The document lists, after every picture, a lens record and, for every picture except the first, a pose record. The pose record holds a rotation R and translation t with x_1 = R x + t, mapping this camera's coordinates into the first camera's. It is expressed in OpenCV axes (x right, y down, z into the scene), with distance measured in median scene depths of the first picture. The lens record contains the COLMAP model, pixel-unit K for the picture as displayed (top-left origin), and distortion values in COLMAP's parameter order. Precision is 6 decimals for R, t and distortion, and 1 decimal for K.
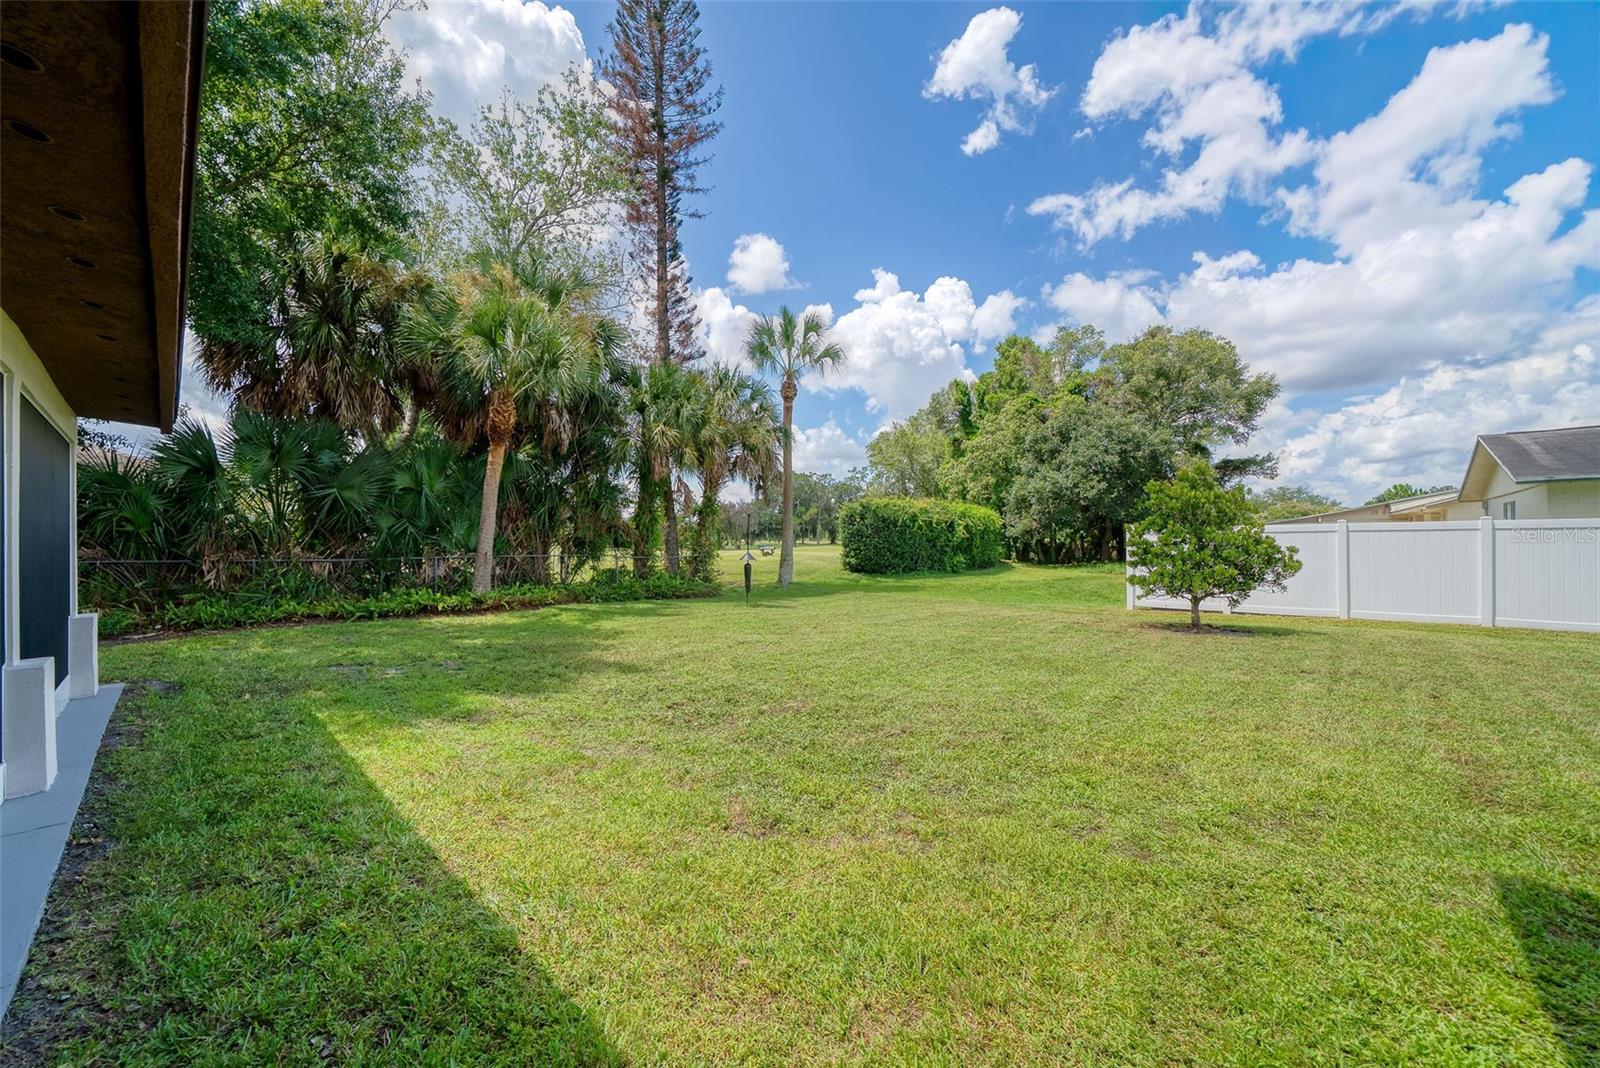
lens RADIAL K [[636.7, 0, 798.7], [0, 636.7, 539.8], [0, 0, 1]] dist [-0.000515, -0.000025]
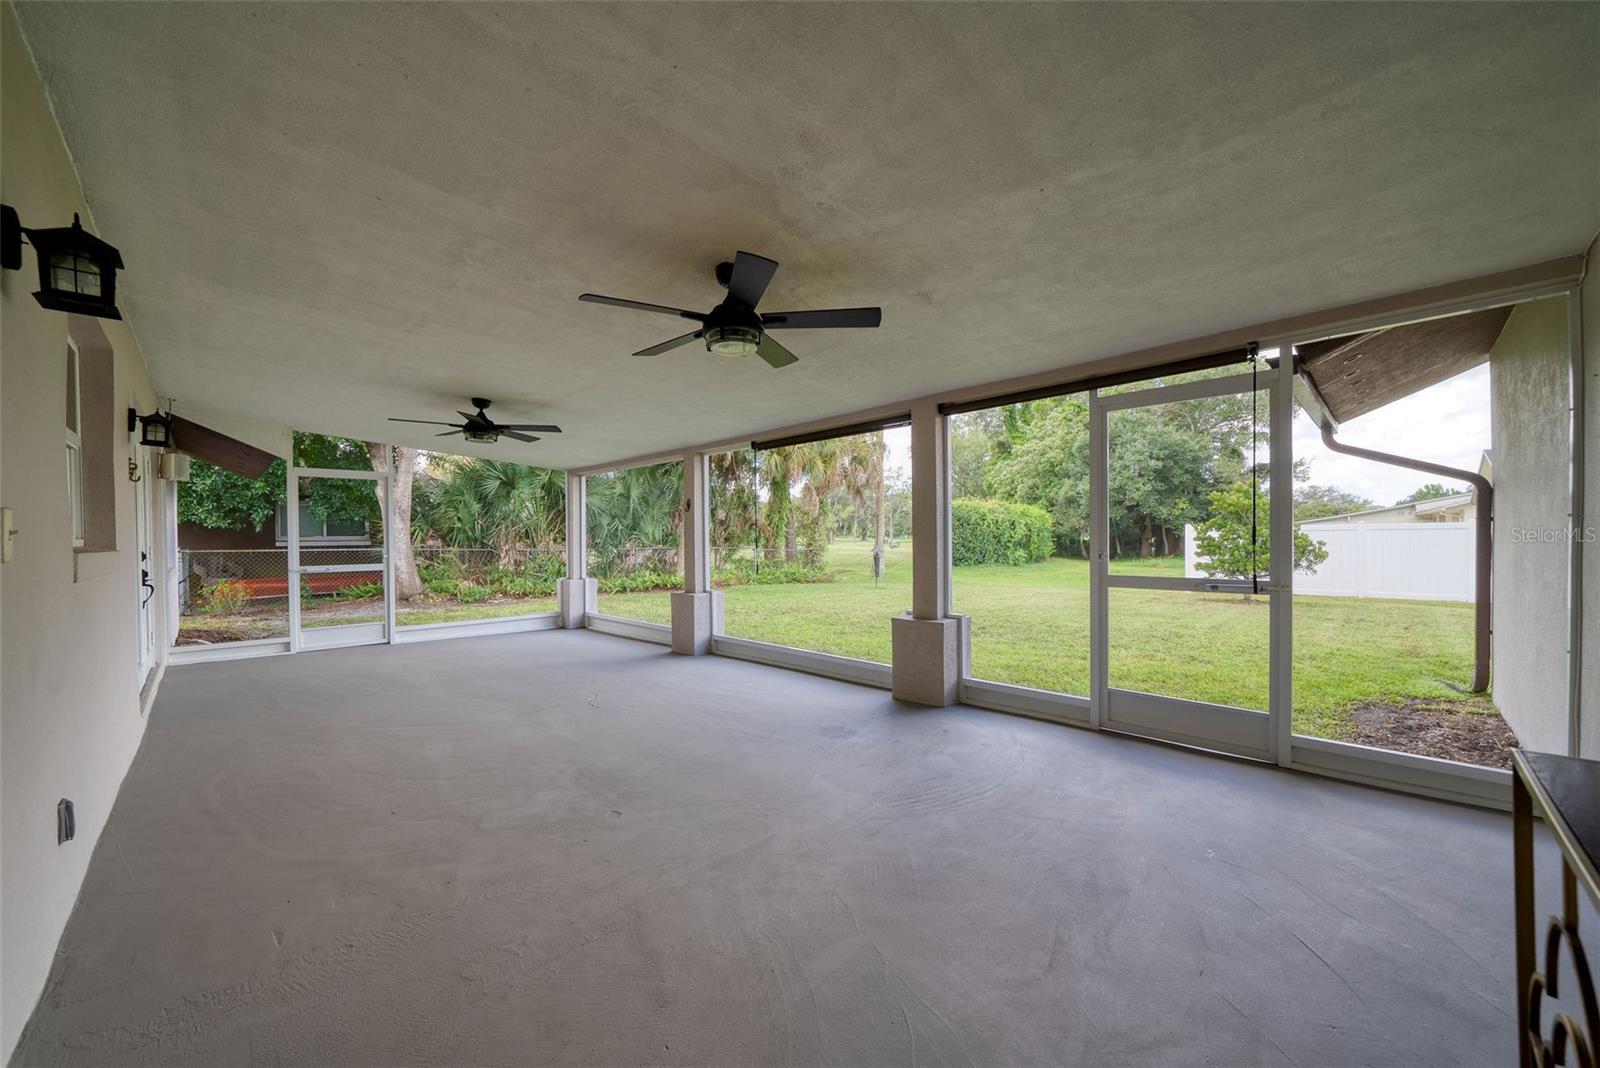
lens RADIAL K [[636.7, 0, 801.4], [0, 636.7, 539.6], [0, 0, 1]] dist [-0.000515, -0.000025]
pose [[0.999624, 0.003066, -0.027247, -0.102250], [-0.002951, 0.999987, 0.004254, 0.001811], [0.027259, -0.004172, 0.999620, -0.133860]]
